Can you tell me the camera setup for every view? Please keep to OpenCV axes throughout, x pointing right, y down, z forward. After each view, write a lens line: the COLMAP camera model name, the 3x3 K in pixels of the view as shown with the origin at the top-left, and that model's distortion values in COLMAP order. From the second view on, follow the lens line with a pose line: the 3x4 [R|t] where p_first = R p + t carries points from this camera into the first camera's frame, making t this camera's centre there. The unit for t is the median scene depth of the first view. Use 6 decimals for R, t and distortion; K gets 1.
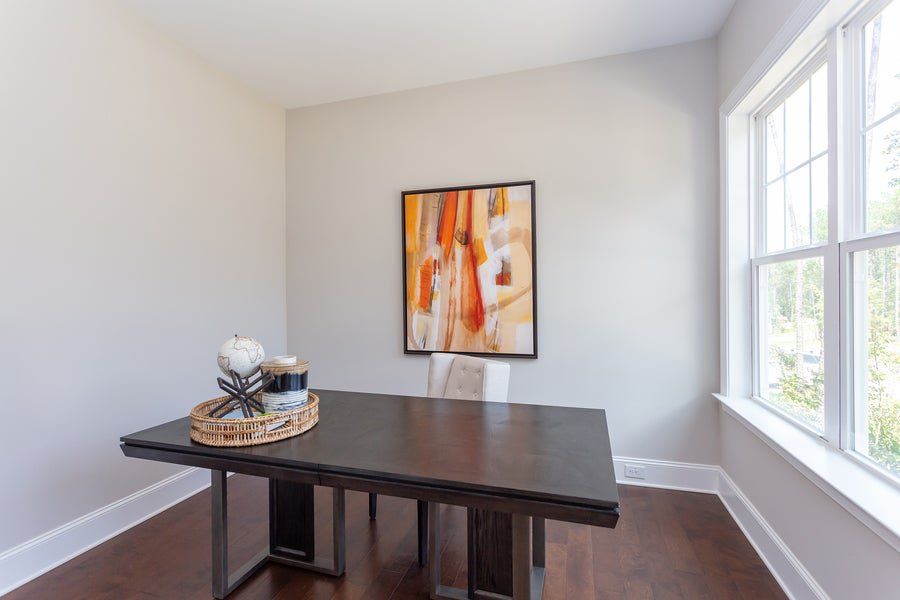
lens RADIAL K [[433.4, 0, 451.0], [0, 433.4, 296.0], [0, 0, 1]] dist [0.008894, -0.000146]
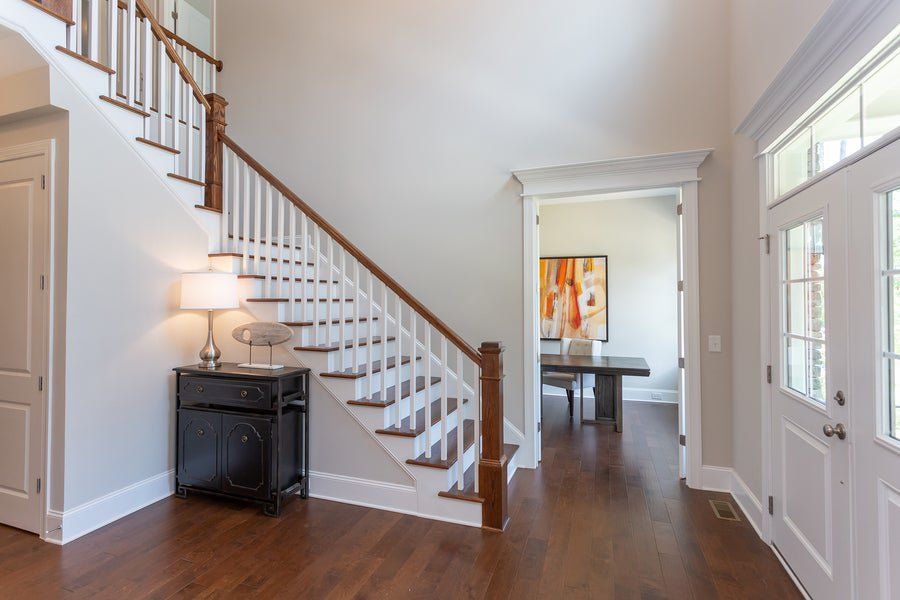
lens RADIAL K [[433.4, 0, 447.2], [0, 433.4, 300.4], [0, 0, 1]] dist [0.008894, -0.000146]
pose [[0.999112, 0.012587, -0.040218, -0.462981], [-0.013092, 0.999838, -0.012322, -0.016930], [0.040057, 0.012838, 0.999115, -1.040022]]
